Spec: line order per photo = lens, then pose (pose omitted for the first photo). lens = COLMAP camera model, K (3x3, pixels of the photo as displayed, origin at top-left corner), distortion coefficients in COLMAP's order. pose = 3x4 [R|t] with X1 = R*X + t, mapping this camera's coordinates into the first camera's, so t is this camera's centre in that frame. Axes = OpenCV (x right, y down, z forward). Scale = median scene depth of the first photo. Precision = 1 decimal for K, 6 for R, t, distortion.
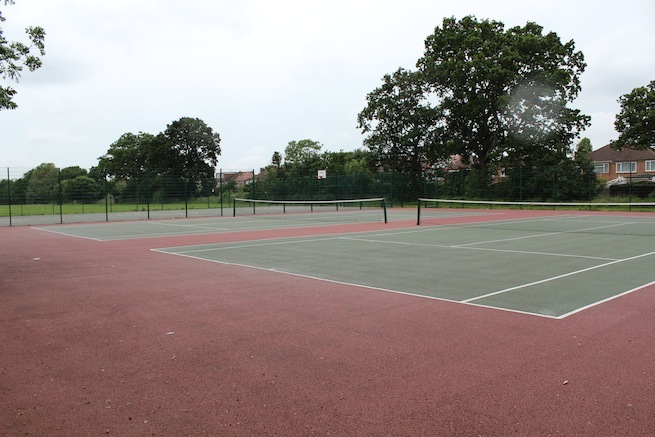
lens RADIAL K [[545.0, 0, 326.2], [0, 545.0, 225.2], [0, 0, 1]] dist [-0.155441, 0.128855]
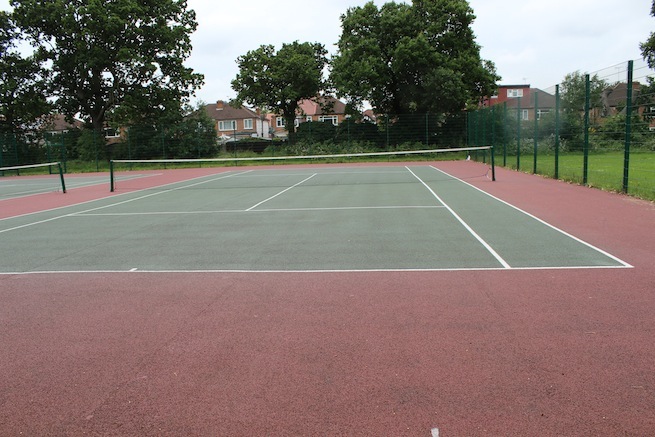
lens RADIAL K [[545.0, 0, 326.2], [0, 545.0, 225.2], [0, 0, 1]] dist [-0.155441, 0.128855]
pose [[0.723751, -0.115033, 0.680405, -0.066903], [0.066456, 0.993044, 0.097200, -0.003085], [-0.686854, -0.025132, 0.726361, 0.074796]]
